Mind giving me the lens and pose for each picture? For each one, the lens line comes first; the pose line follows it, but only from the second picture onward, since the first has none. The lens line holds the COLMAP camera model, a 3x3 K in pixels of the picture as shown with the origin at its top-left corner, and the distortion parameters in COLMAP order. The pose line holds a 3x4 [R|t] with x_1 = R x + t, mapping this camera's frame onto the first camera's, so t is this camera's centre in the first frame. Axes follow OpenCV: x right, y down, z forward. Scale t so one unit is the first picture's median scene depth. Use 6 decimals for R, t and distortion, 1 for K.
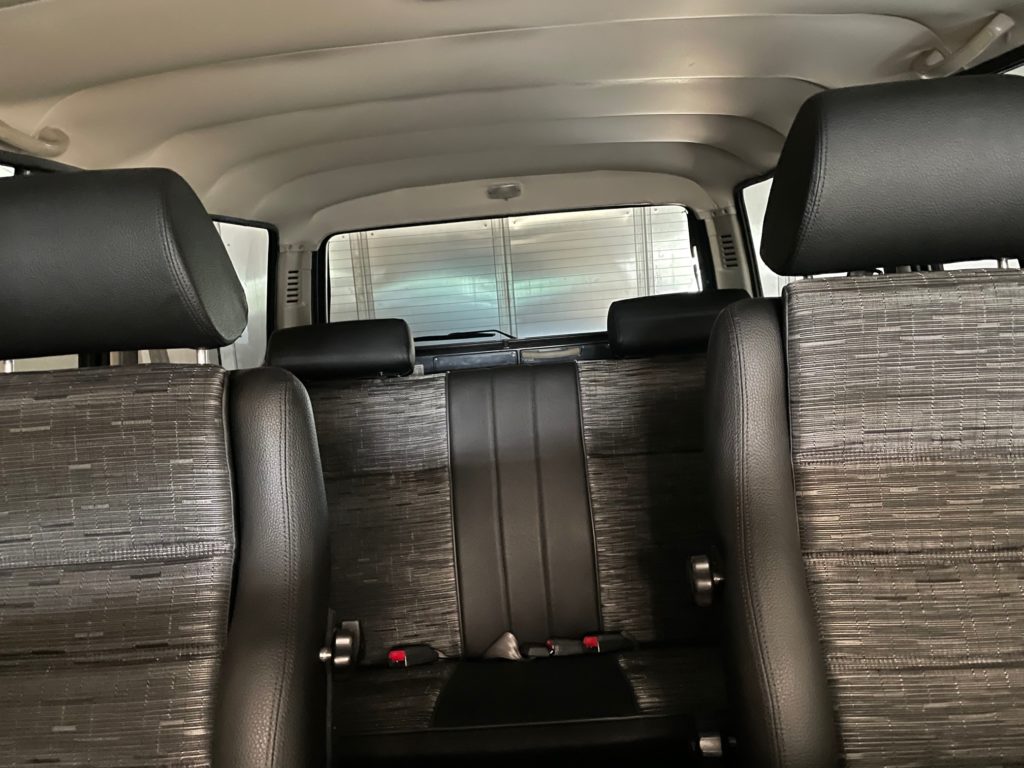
lens RADIAL K [[835.8, 0, 520.0], [0, 835.8, 384.7], [0, 0, 1]] dist [0.079587, -0.043576]
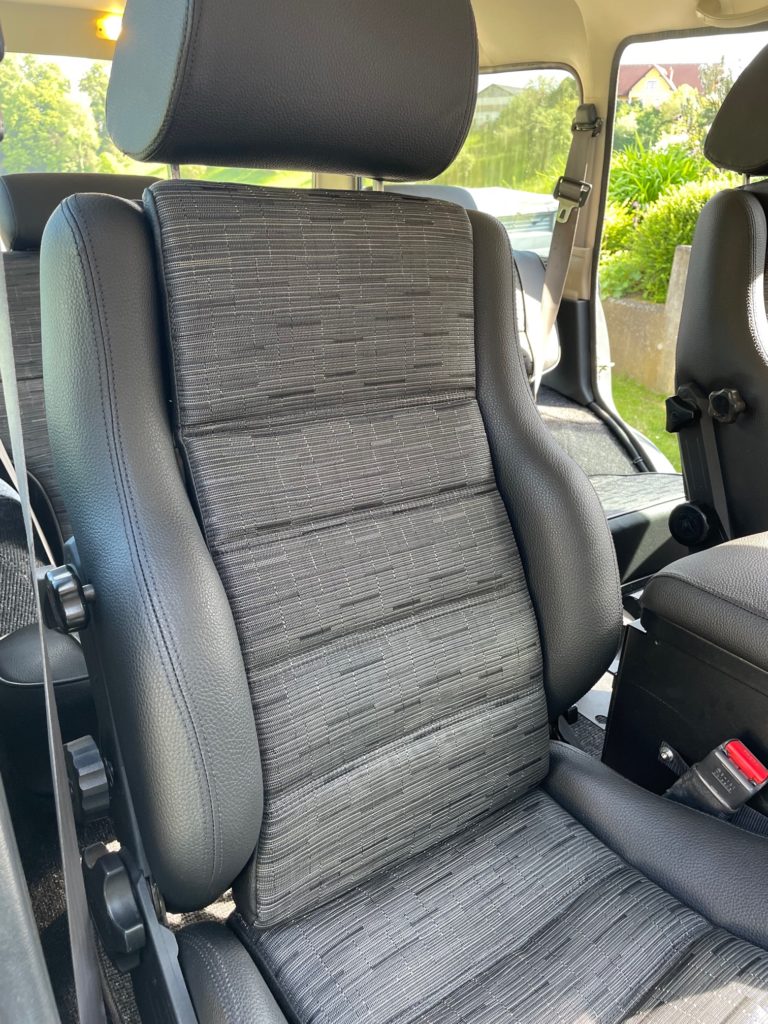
lens RADIAL K [[835.8, 0, 381.4], [0, 835.8, 520.5], [0, 0, 1]] dist [0.079587, -0.043576]
pose [[0.796541, -0.122334, 0.592079, -1.025641], [-0.033736, 0.968795, 0.245556, 0.094821], [-0.603643, -0.215570, 0.767558, 0.264516]]
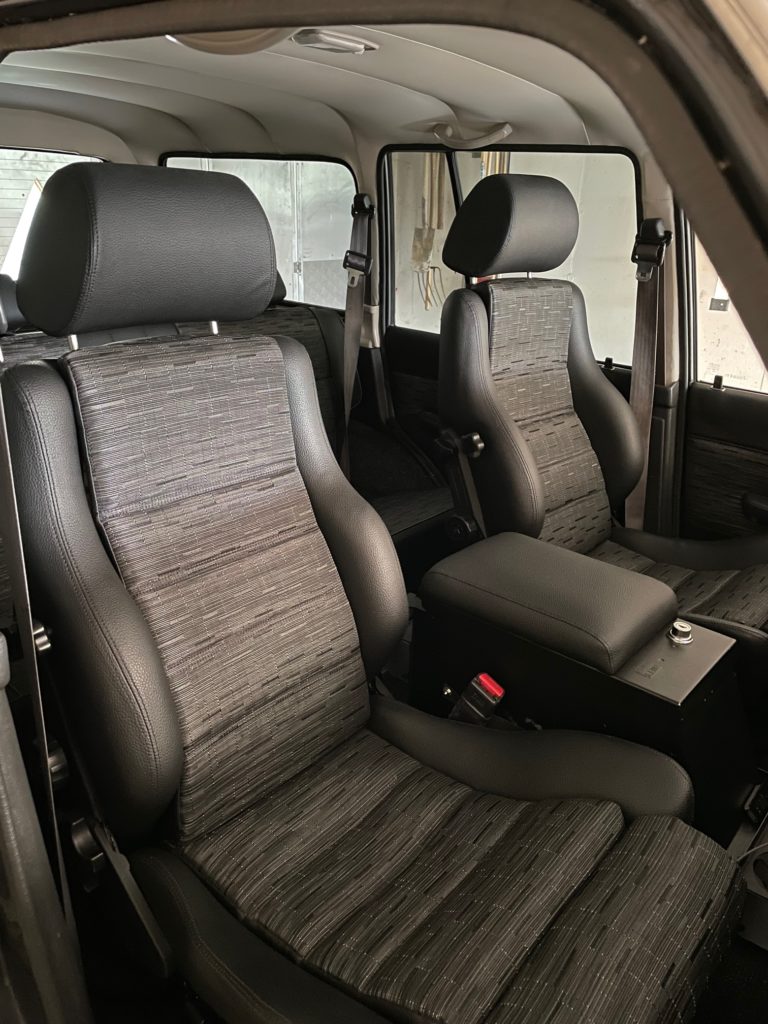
lens RADIAL K [[835.8, 0, 401.9], [0, 835.8, 491.7], [0, 0, 1]] dist [0.079587, -0.043576]
pose [[0.631011, -0.167930, 0.757380, -1.307857], [0.010889, 0.978111, 0.207800, -0.054616], [-0.775697, -0.122877, 0.619027, -0.039706]]
